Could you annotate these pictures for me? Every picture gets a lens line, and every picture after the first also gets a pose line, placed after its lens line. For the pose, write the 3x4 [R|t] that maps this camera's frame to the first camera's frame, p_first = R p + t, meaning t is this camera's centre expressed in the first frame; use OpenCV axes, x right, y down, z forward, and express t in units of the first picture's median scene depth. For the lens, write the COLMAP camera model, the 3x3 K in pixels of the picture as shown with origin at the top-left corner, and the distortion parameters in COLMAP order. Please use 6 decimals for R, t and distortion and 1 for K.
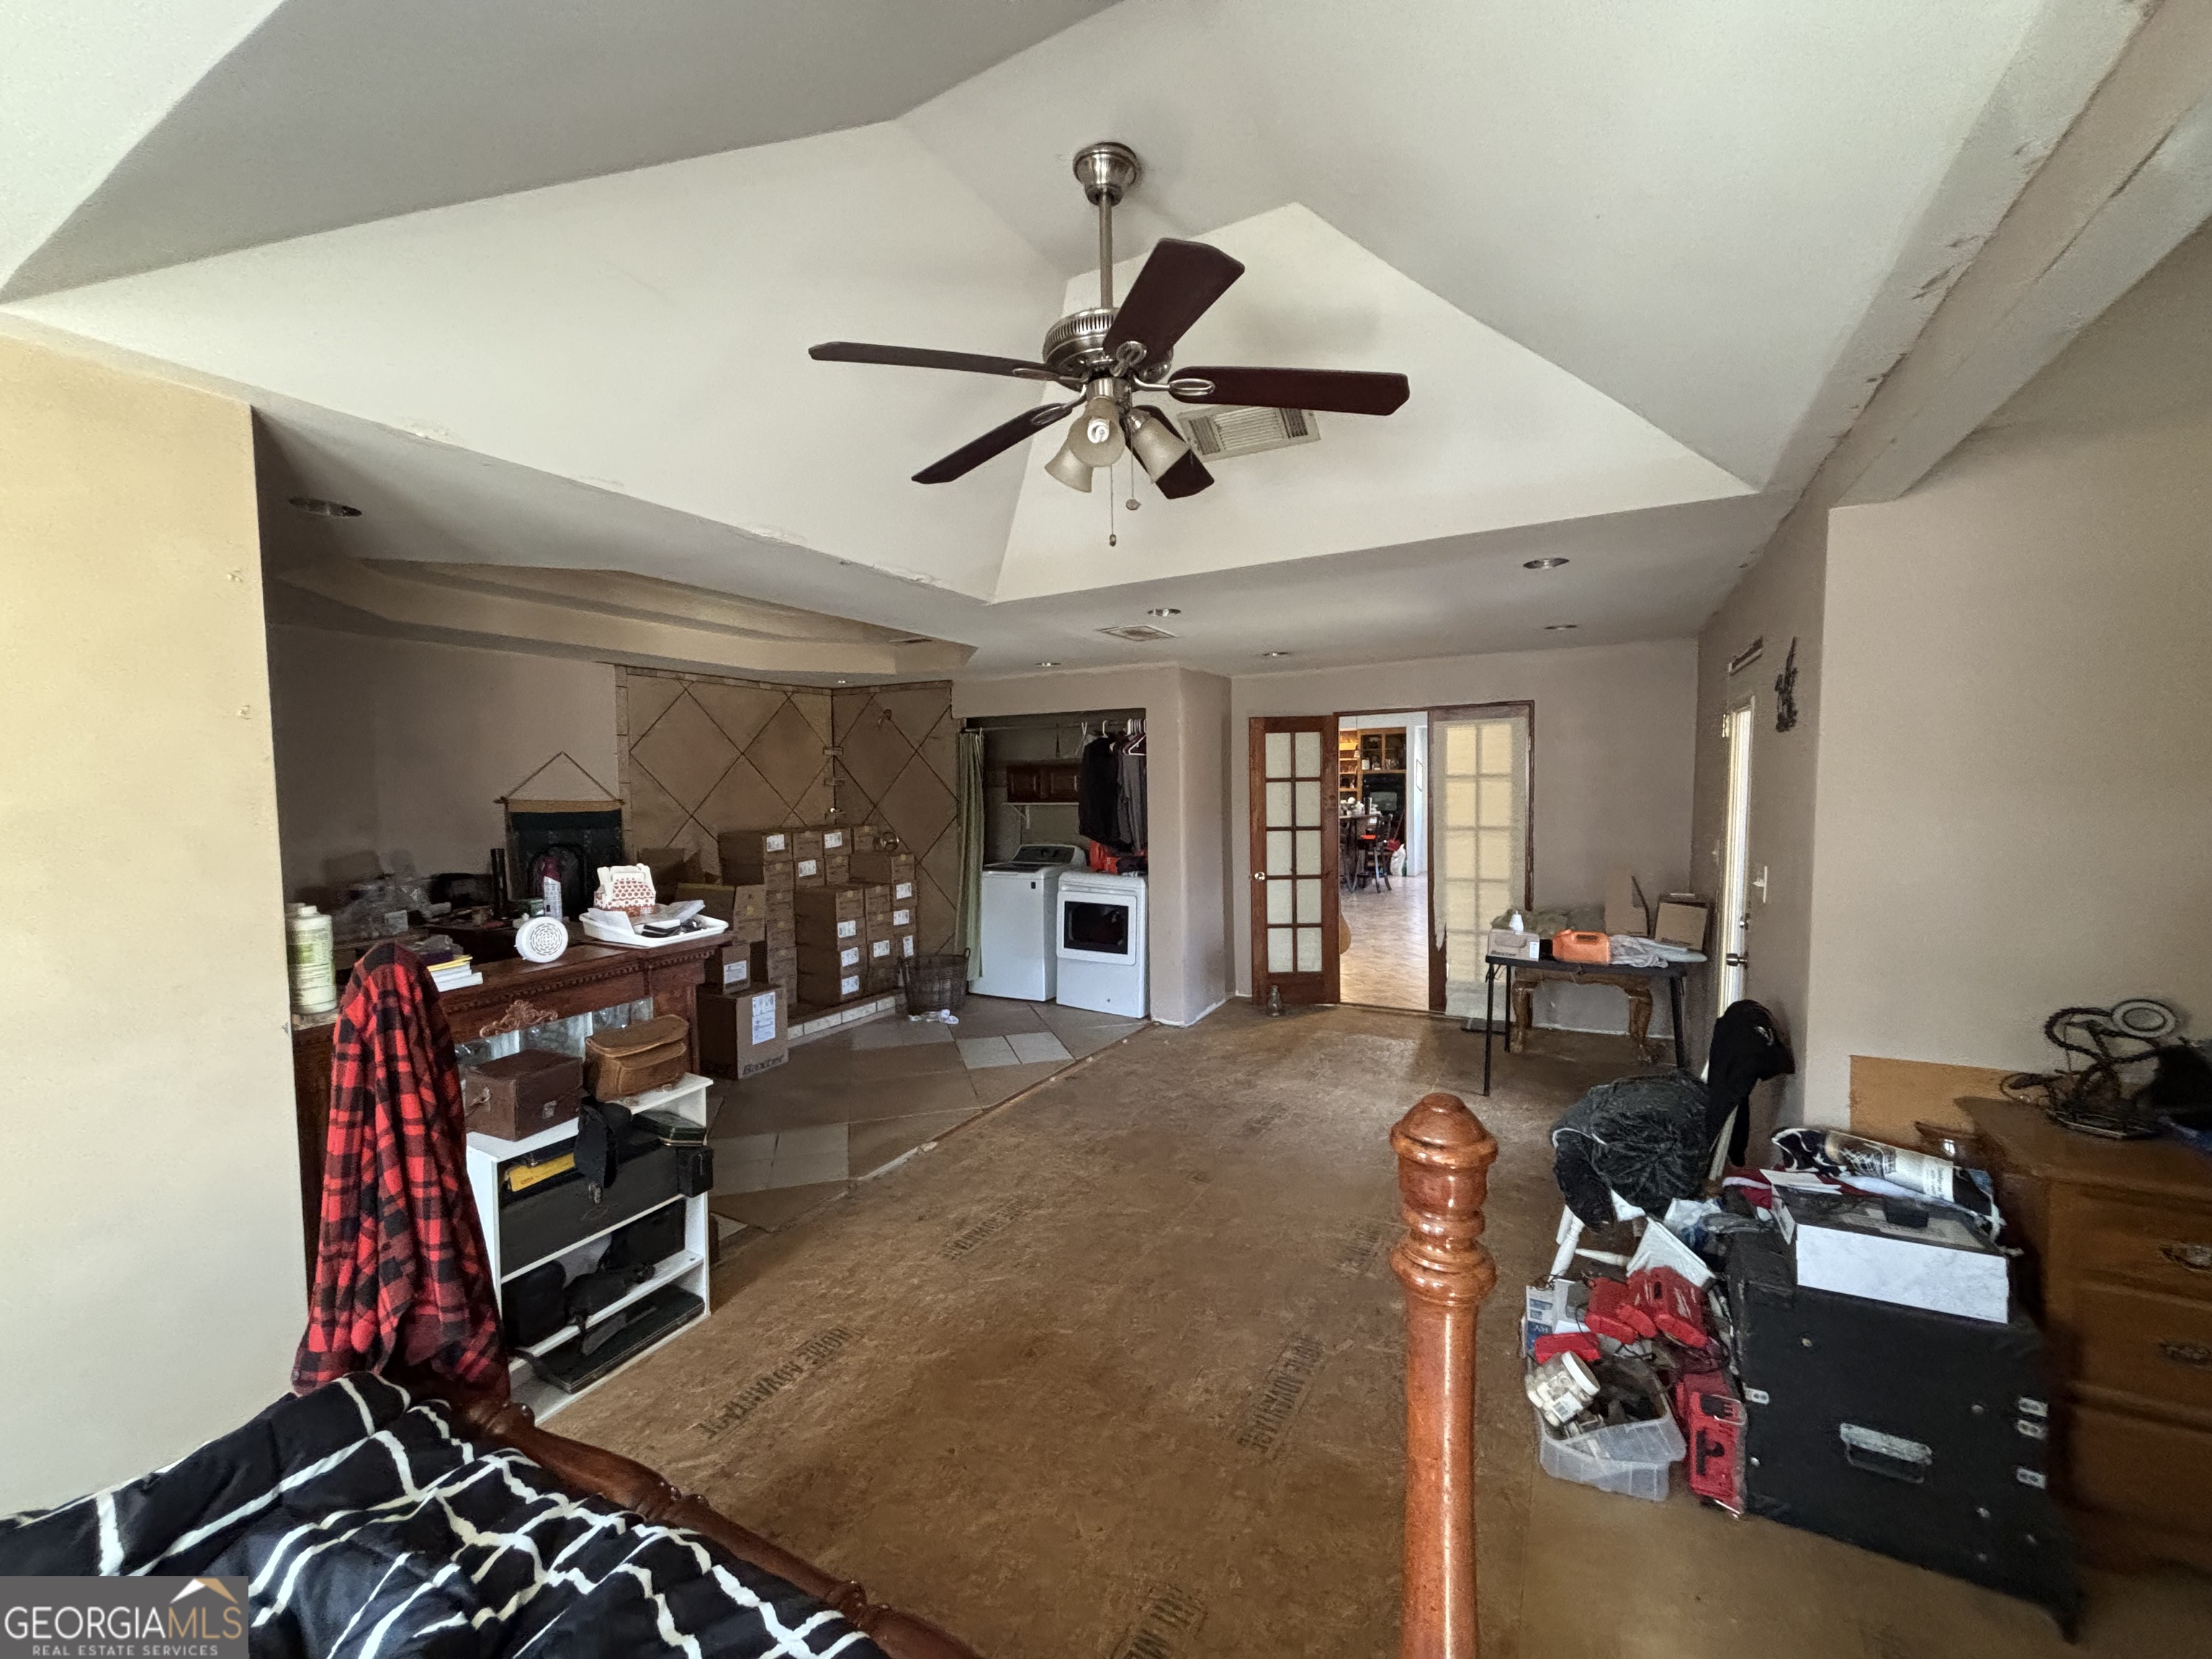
lens RADIAL K [[887.9, 0, 1109.5], [0, 887.9, 818.7], [0, 0, 1]] dist [0.006901, -0.000464]
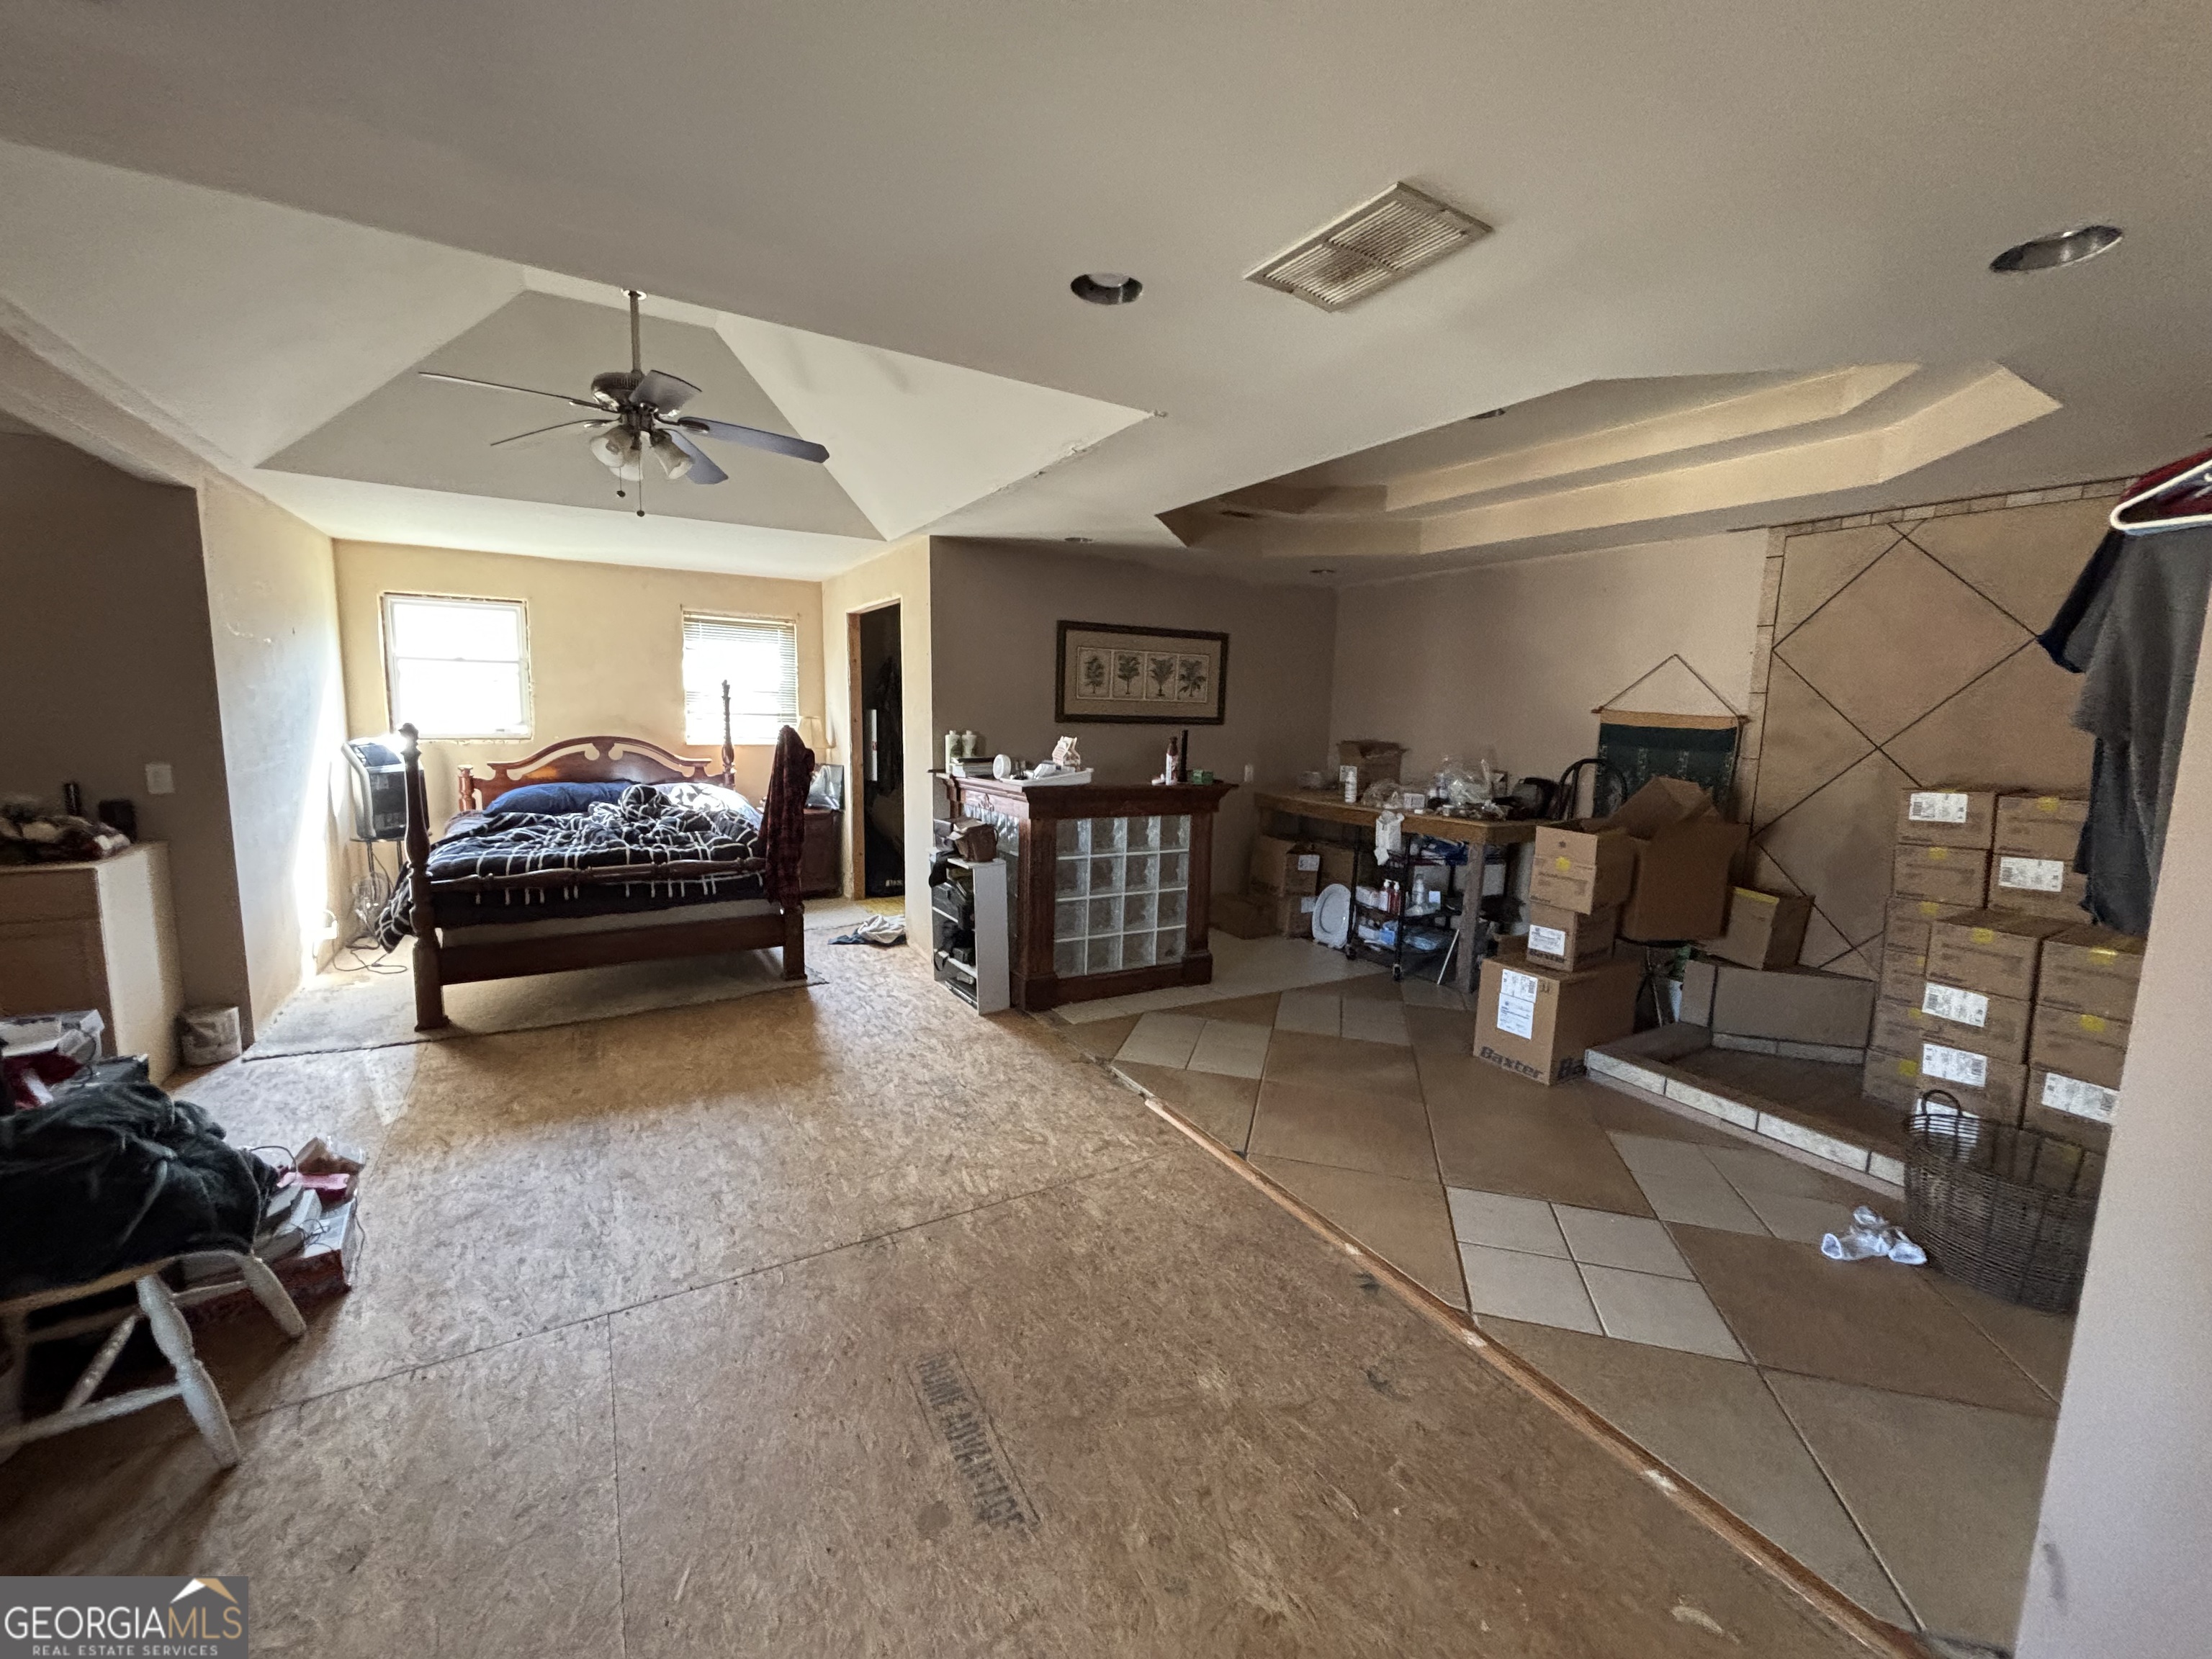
lens RADIAL K [[887.9, 0, 1105.1], [0, 887.9, 820.5], [0, 0, 1]] dist [0.006901, -0.000464]
pose [[-0.510312, 0.110435, -0.852869, 0.393570], [-0.054380, 0.985592, 0.160159, -0.027528], [0.858268, 0.128110, -0.496954, 1.014162]]
